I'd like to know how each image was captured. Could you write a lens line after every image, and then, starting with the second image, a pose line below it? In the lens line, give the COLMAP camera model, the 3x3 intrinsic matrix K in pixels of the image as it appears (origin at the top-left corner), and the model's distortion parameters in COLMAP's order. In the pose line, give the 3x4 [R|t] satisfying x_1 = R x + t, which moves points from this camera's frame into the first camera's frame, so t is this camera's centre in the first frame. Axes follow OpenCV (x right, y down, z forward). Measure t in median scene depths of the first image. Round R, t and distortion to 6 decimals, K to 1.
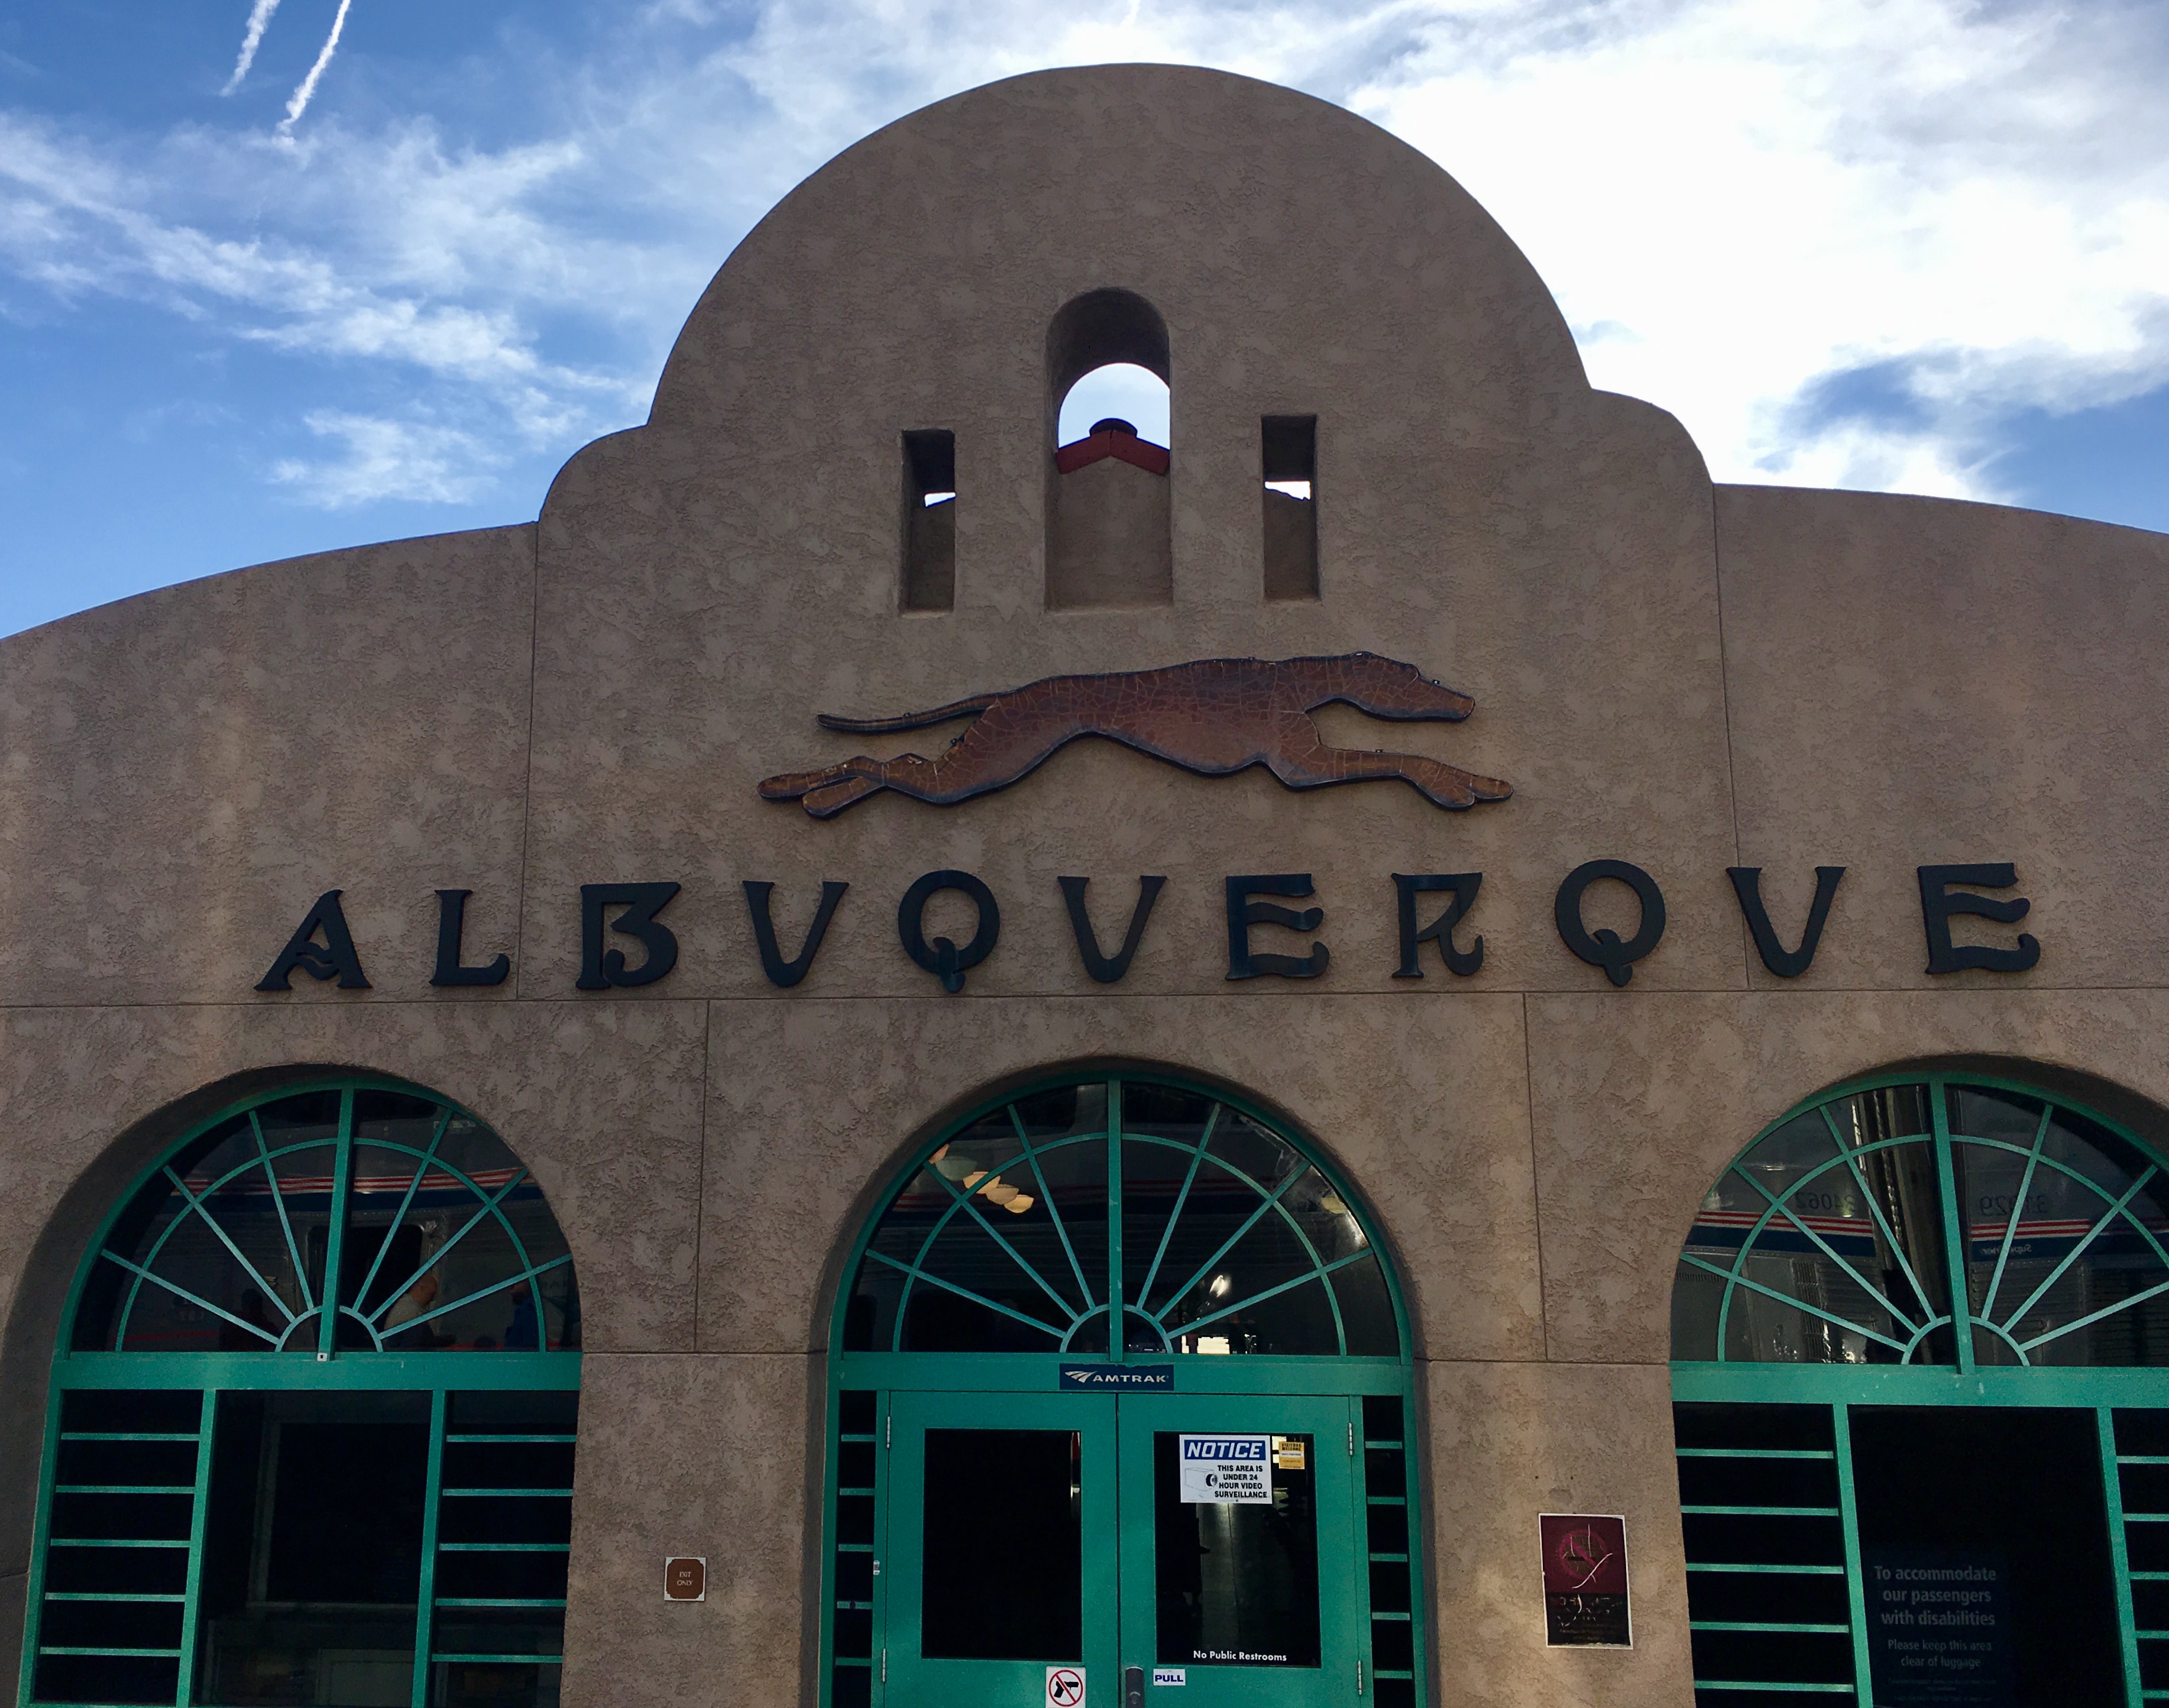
lens RADIAL K [[2163.2, 0, 1084.1], [0, 2163.2, 859.0], [0, 0, 1]] dist [0.008838, 0.000000]
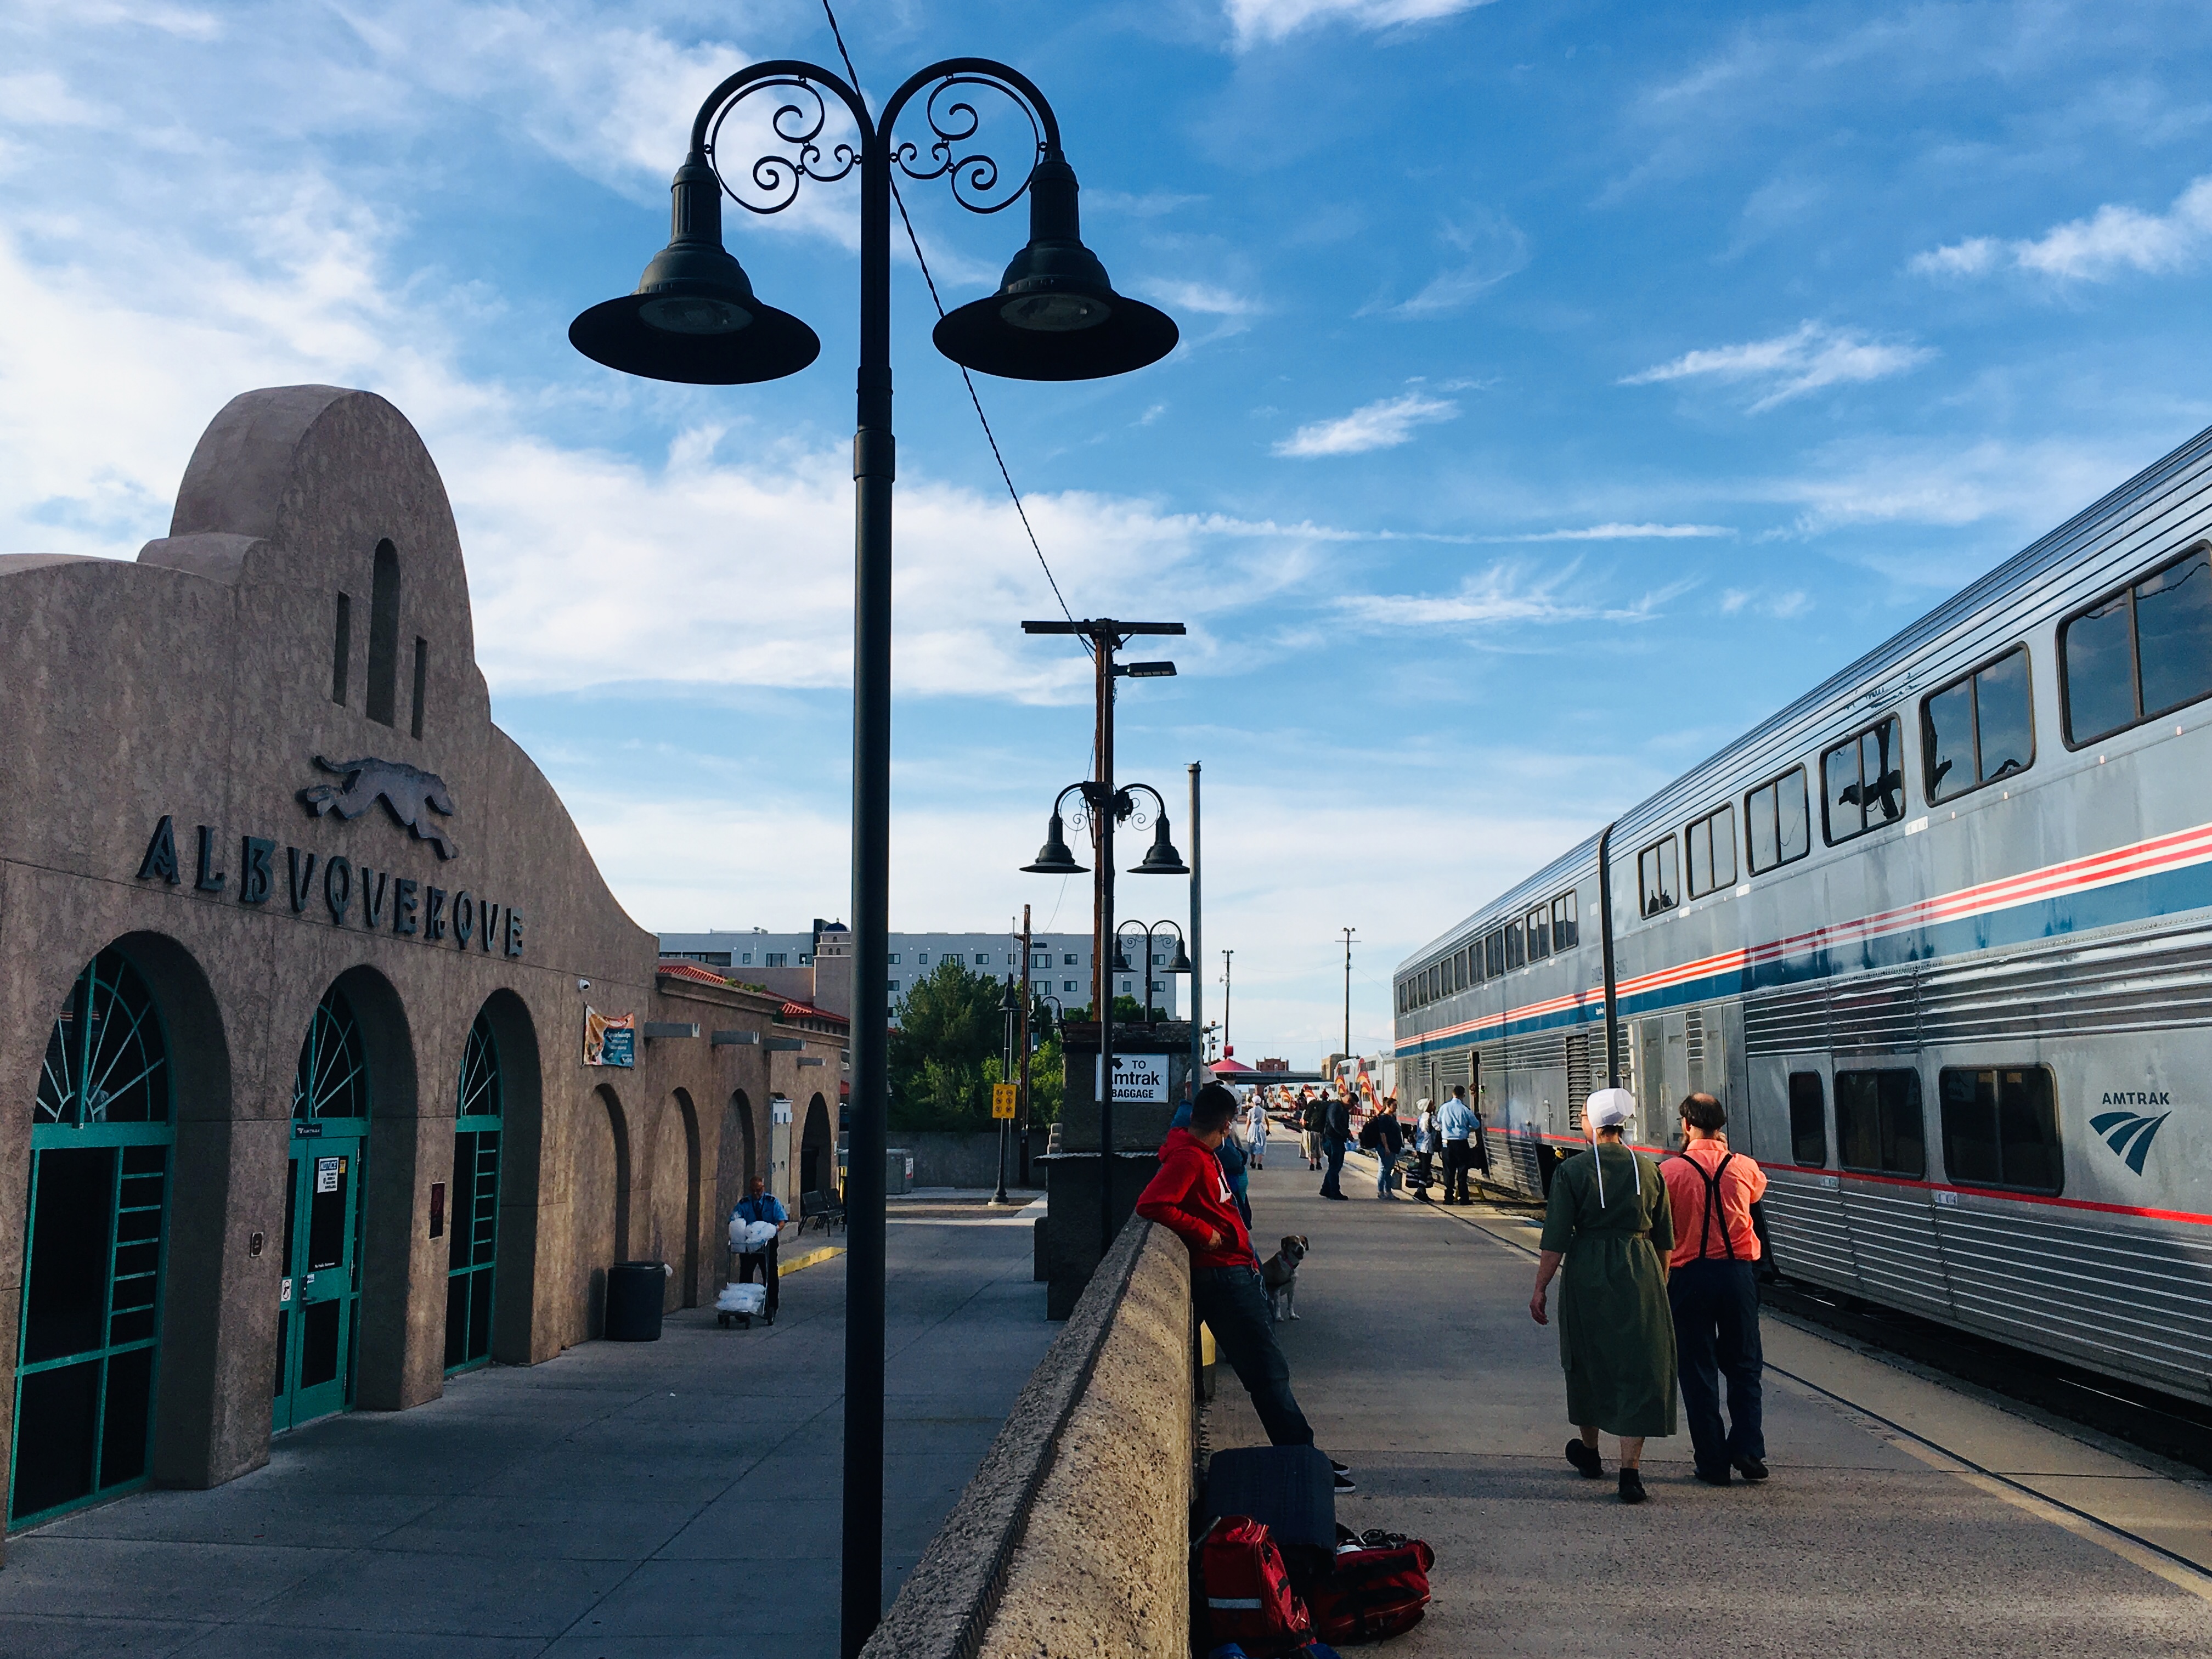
lens RADIAL K [[2107.1, 0, 1105.9], [0, 2107.1, 823.3], [0, 0, 1]] dist [0.001279, 0.000000]
pose [[-0.047700, 0.126851, 0.990774, -1.819750], [-0.218140, 0.966638, -0.134263, 0.074192], [-0.974751, -0.222532, -0.018437, 0.405020]]
